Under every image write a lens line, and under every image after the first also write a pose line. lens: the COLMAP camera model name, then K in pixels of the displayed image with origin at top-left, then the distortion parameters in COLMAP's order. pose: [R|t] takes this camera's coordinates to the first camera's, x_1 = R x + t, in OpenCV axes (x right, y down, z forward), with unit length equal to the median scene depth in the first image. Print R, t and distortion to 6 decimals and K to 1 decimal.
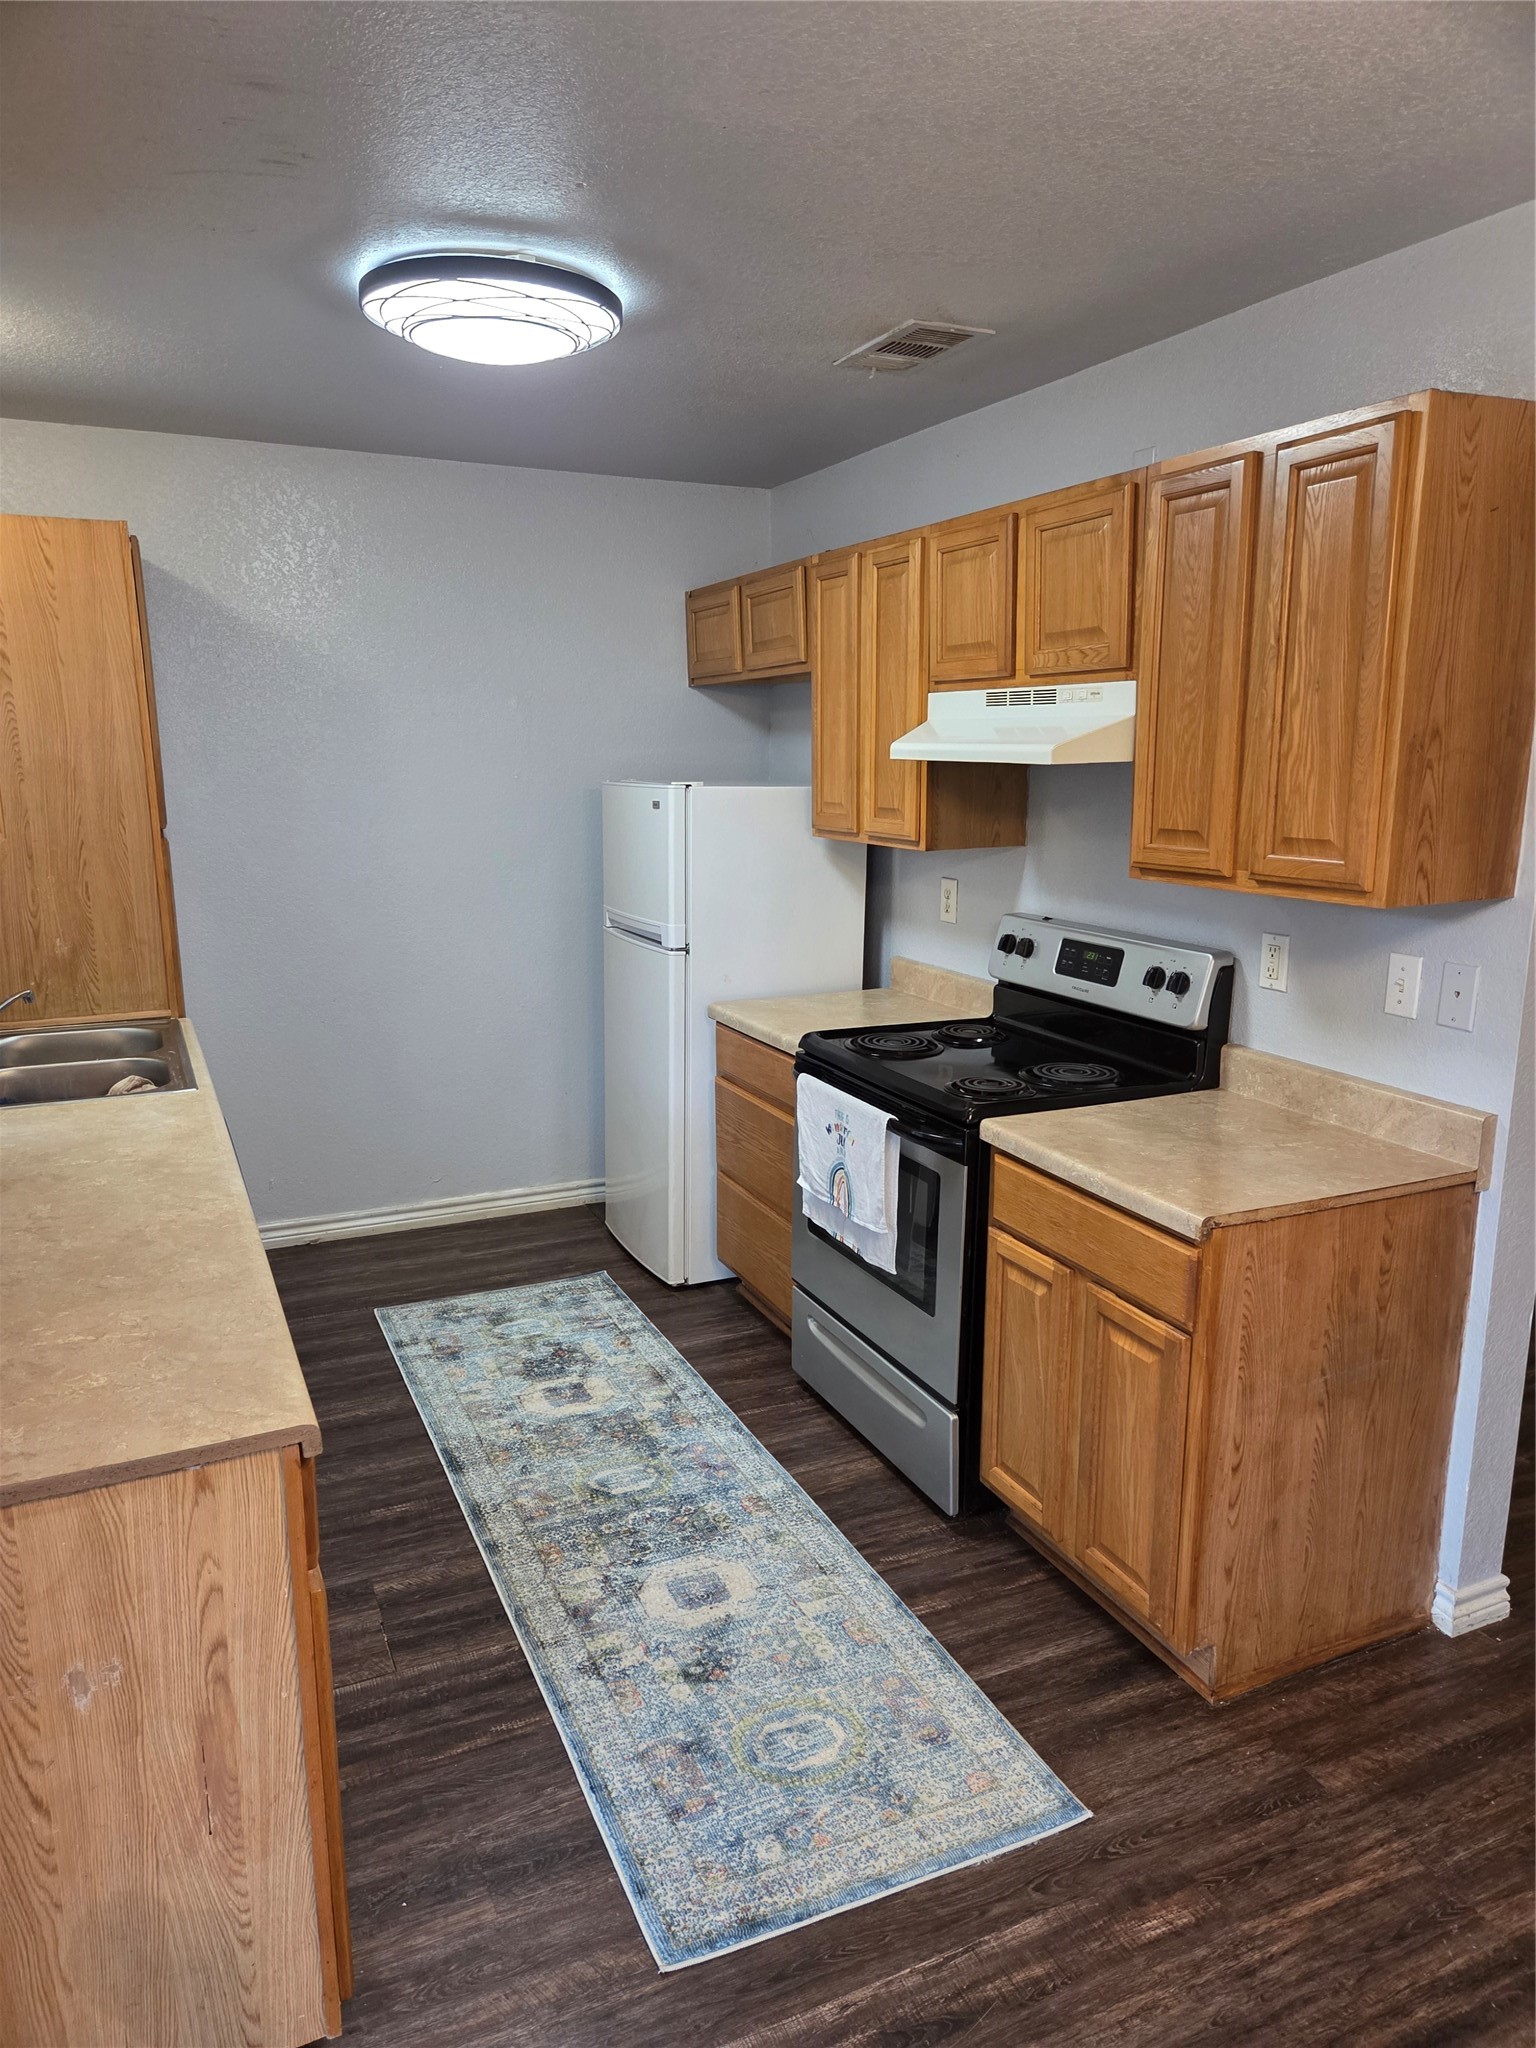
lens RADIAL K [[1360.9, 0, 763.6], [0, 1360.9, 1030.2], [0, 0, 1]] dist [0.077232, -0.064854]
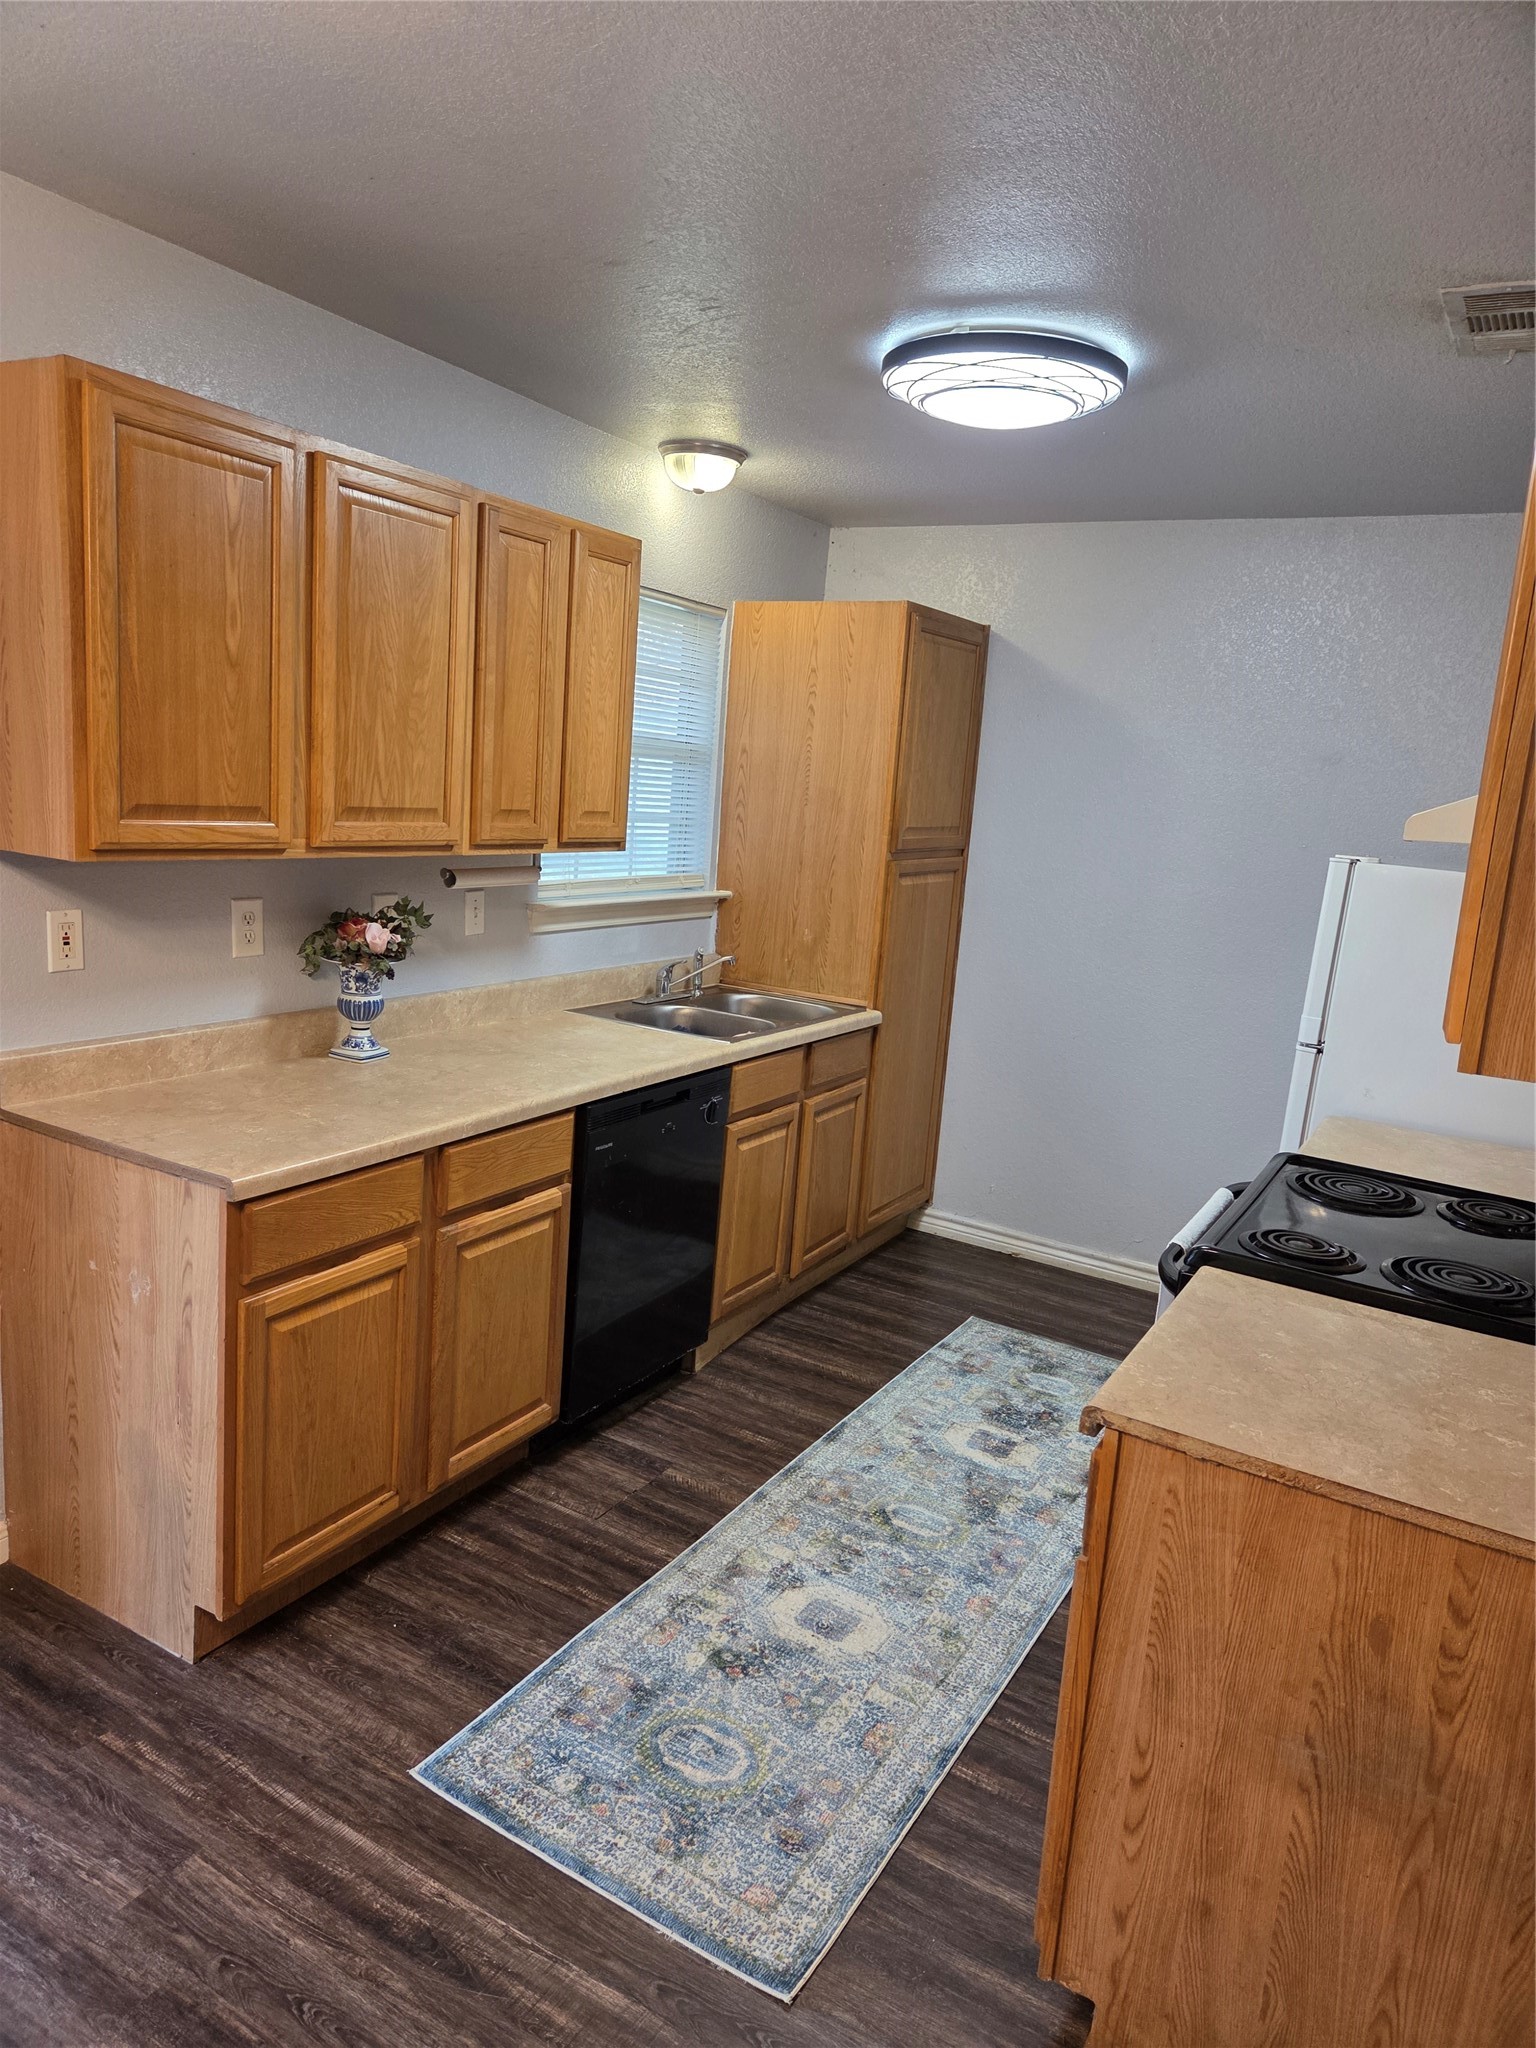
lens RADIAL K [[1360.9, 0, 763.6], [0, 1360.9, 1030.2], [0, 0, 1]] dist [0.077232, -0.064854]
pose [[0.577919, 0.195797, -0.792259, 0.728423], [-0.245335, 0.967570, 0.060162, -0.062670], [0.778345, 0.159600, 0.607212, 0.333922]]
